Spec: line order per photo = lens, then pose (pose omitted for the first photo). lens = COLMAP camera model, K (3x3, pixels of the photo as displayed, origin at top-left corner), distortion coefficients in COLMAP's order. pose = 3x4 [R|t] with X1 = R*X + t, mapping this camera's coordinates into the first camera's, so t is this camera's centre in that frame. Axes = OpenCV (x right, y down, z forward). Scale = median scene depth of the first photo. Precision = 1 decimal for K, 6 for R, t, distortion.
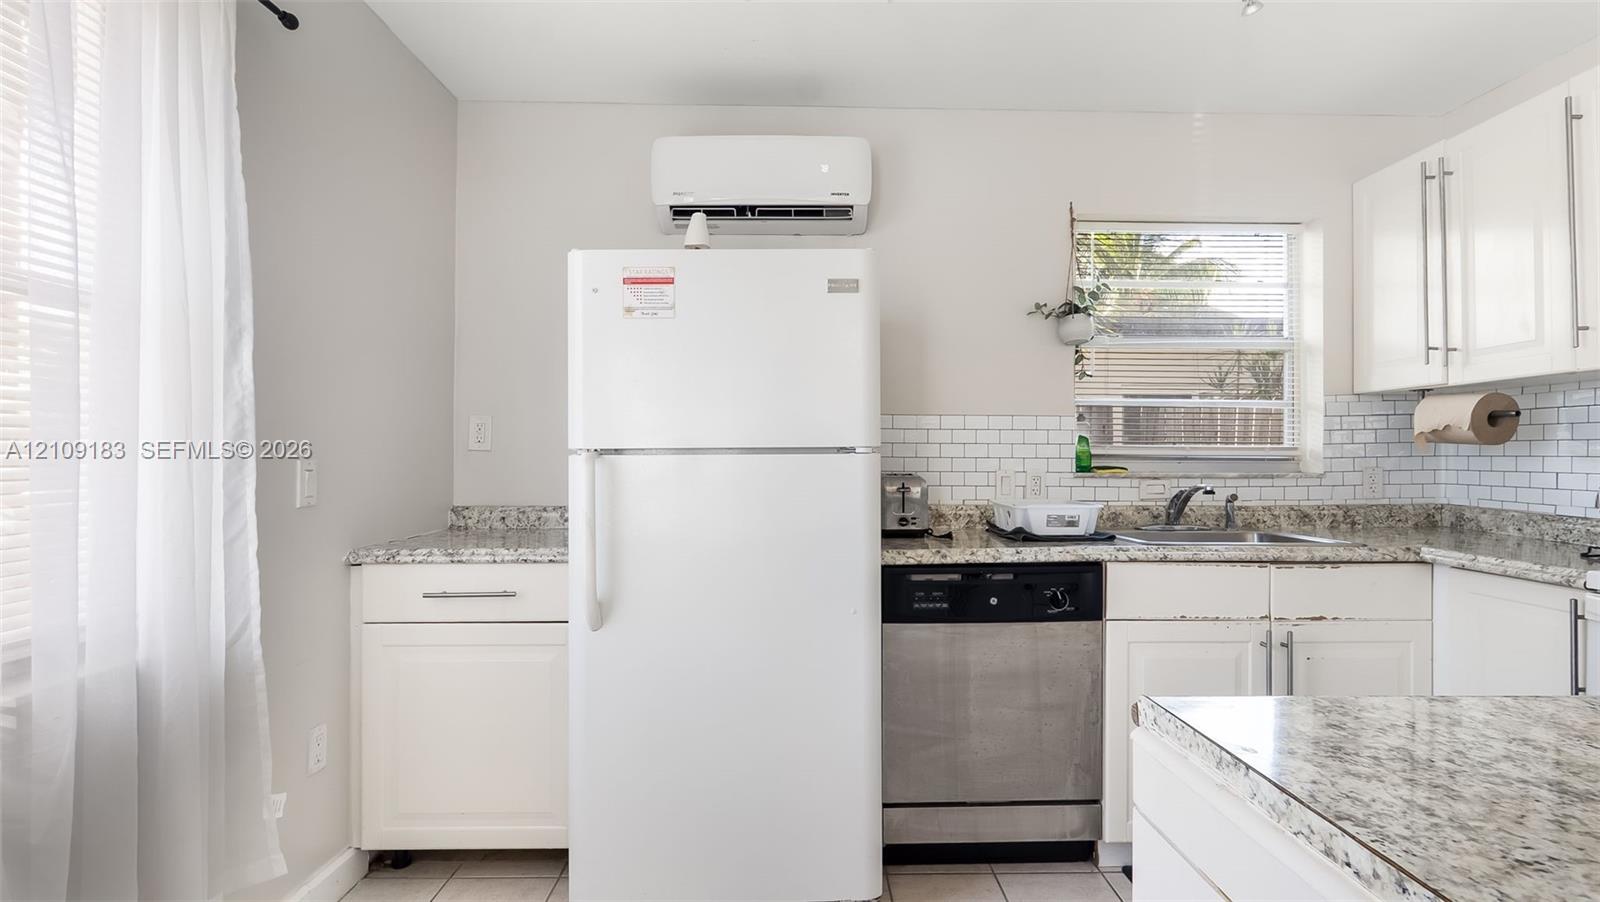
lens RADIAL K [[742.1, 0, 803.5], [0, 742.1, 455.3], [0, 0, 1]] dist [-0.006183, 0.000737]
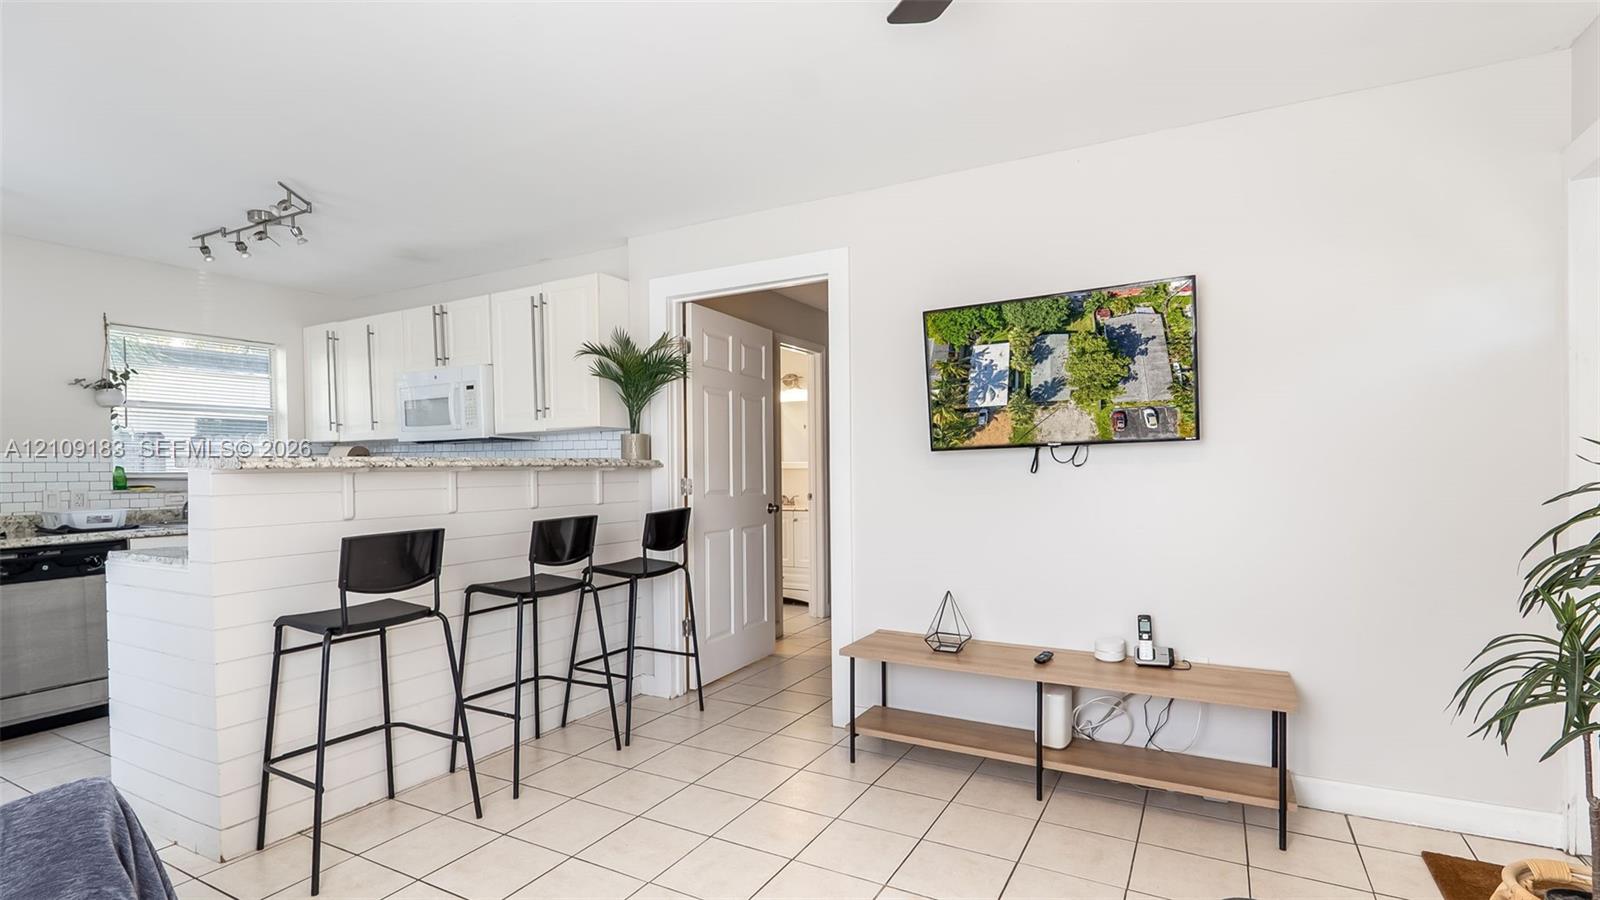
lens RADIAL K [[757.5, 0, 804.0], [0, 757.5, 480.2], [0, 0, 1]] dist [-0.004236, -0.000197]
pose [[0.494761, -0.024324, 0.868689, -0.324617], [0.011523, 0.999704, 0.021430, -0.016489], [-0.868953, -0.000593, 0.494895, -1.167682]]
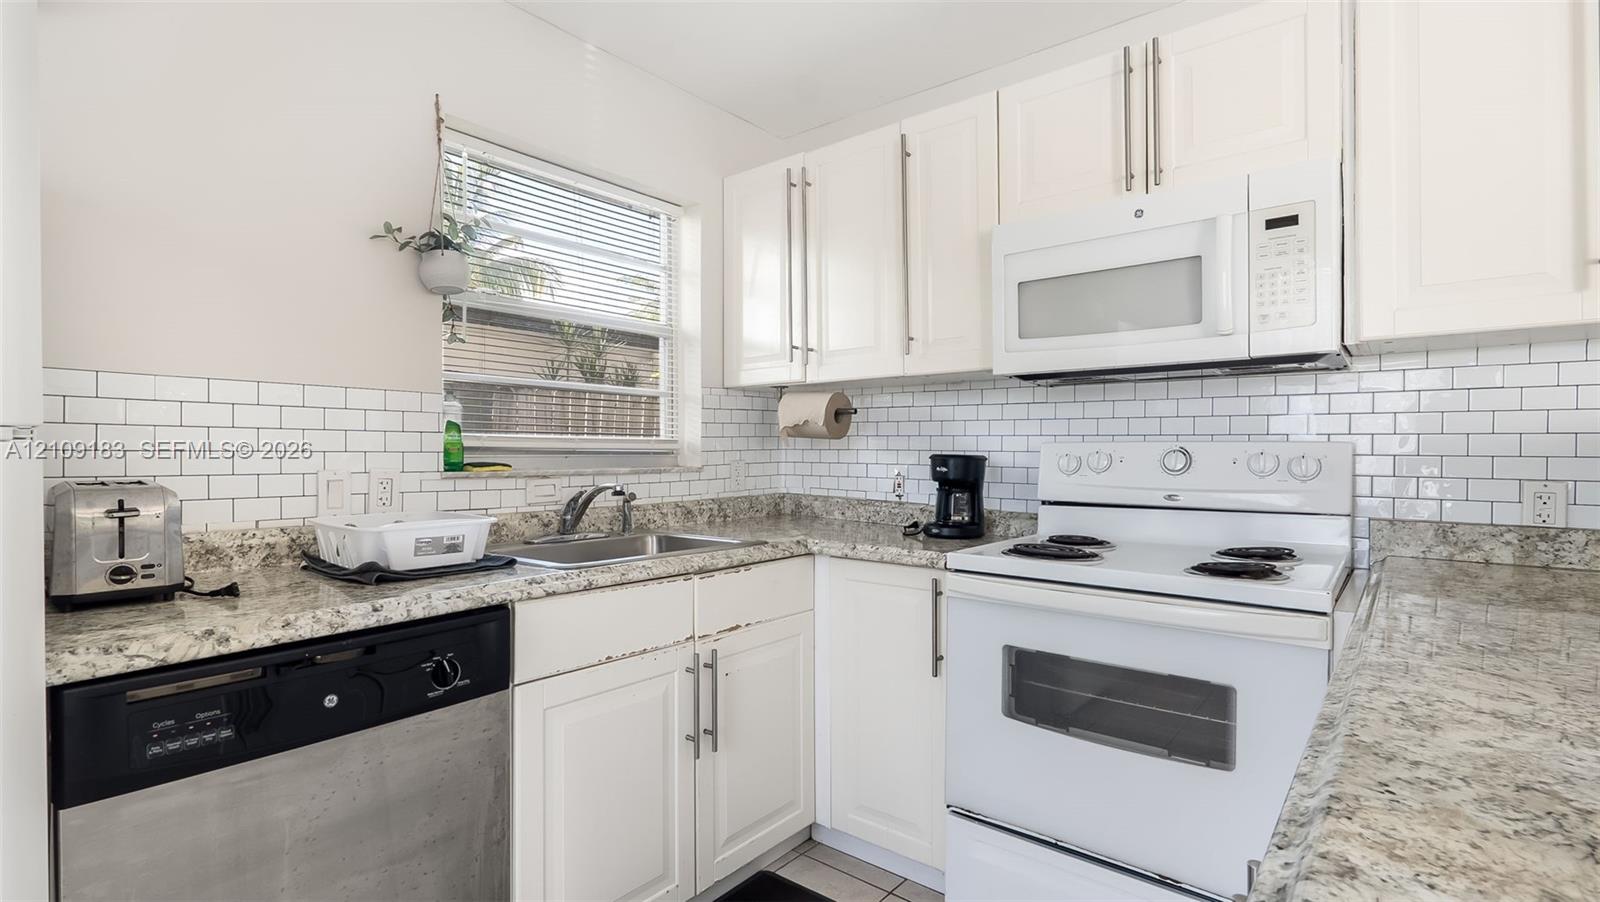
lens RADIAL K [[742.1, 0, 803.5], [0, 742.1, 455.3], [0, 0, 1]] dist [-0.006183, 0.000737]
pose [[0.646489, -0.004878, 0.762908, 0.049448], [-0.001410, 0.999970, 0.007589, 0.001341], [-0.762922, -0.005982, 0.646463, 0.305142]]
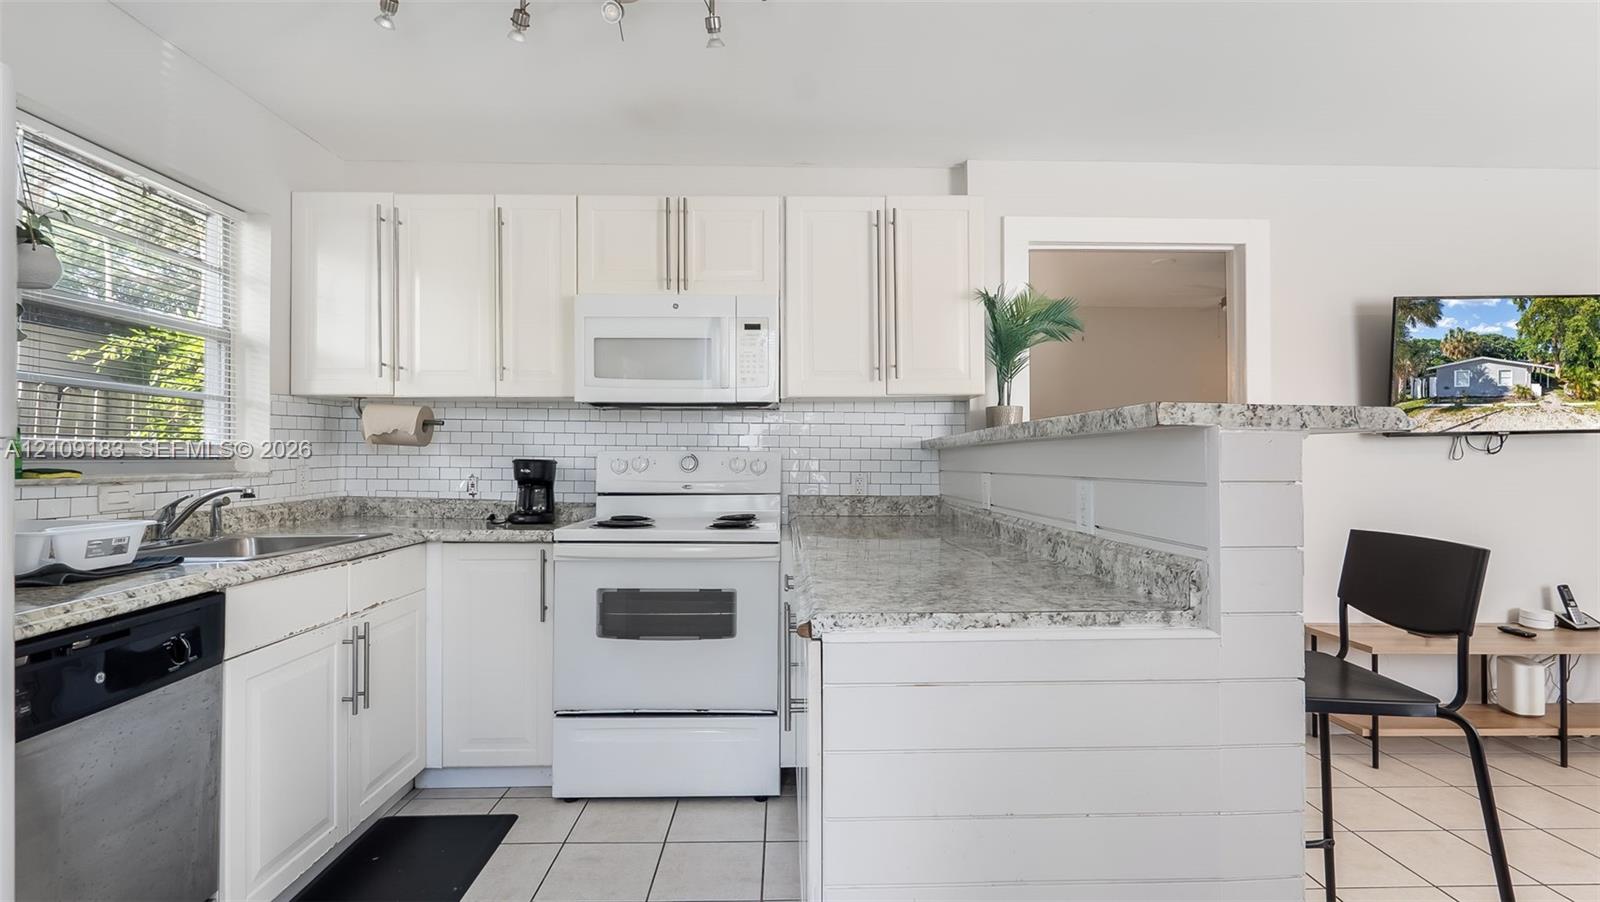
lens RADIAL K [[746.2, 0, 804.3], [0, 746.2, 450.8], [0, 0, 1]] dist [-0.006055, 0.000288]
pose [[-0.009745, 0.006555, 0.999931, -0.349360], [-0.003594, 0.999972, -0.006590, -0.000394], [-0.999946, -0.003658, -0.009722, 0.337541]]
